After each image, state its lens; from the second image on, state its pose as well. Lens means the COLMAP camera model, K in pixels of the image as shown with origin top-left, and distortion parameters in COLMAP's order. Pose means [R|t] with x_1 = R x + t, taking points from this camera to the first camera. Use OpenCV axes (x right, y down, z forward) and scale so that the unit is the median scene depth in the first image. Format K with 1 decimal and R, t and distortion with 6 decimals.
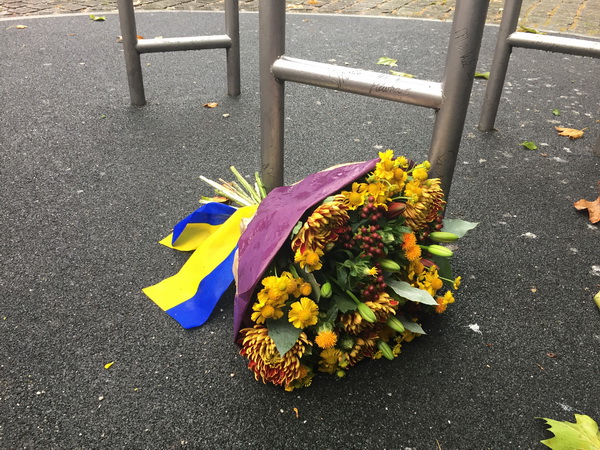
lens RADIAL K [[516.3, 0, 300.0], [0, 516.3, 225.0], [0, 0, 1]] dist [0.101498, -0.142214]
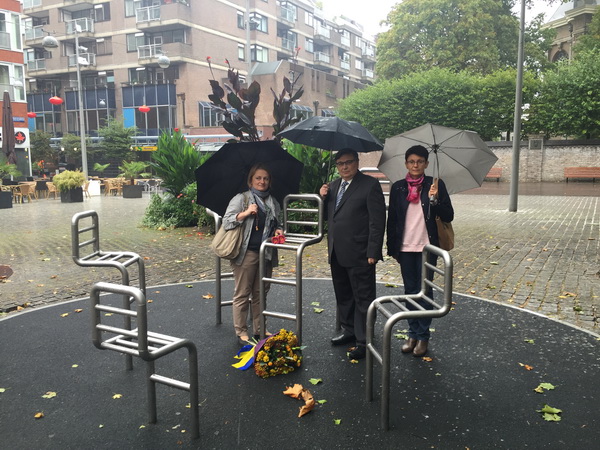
lens RADIAL K [[516.3, 0, 300.0], [0, 516.3, 225.0], [0, 0, 1]] dist [0.101498, -0.142214]
pose [[0.999259, -0.032737, -0.020220, 0.433533], [0.021648, 0.912748, -0.407950, 0.936495], [0.031811, 0.407210, 0.912780, -3.788932]]
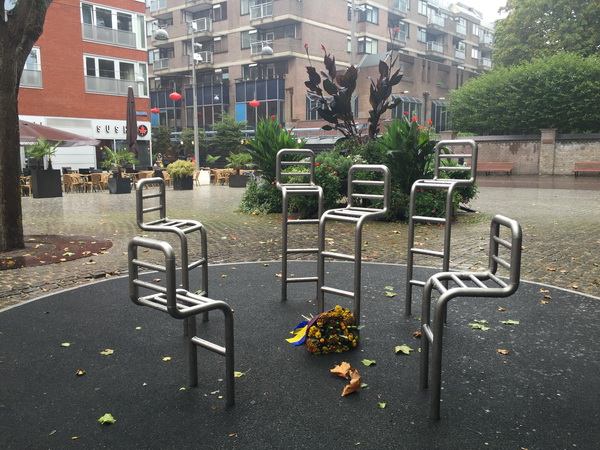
lens RADIAL K [[516.3, 0, 300.0], [0, 516.3, 225.0], [0, 0, 1]] dist [0.101498, -0.142214]
pose [[0.975243, 0.001658, -0.221132, 0.811296], [-0.090599, 0.915192, -0.392702, 1.014455], [0.201727, 0.403014, 0.892685, -3.411477]]
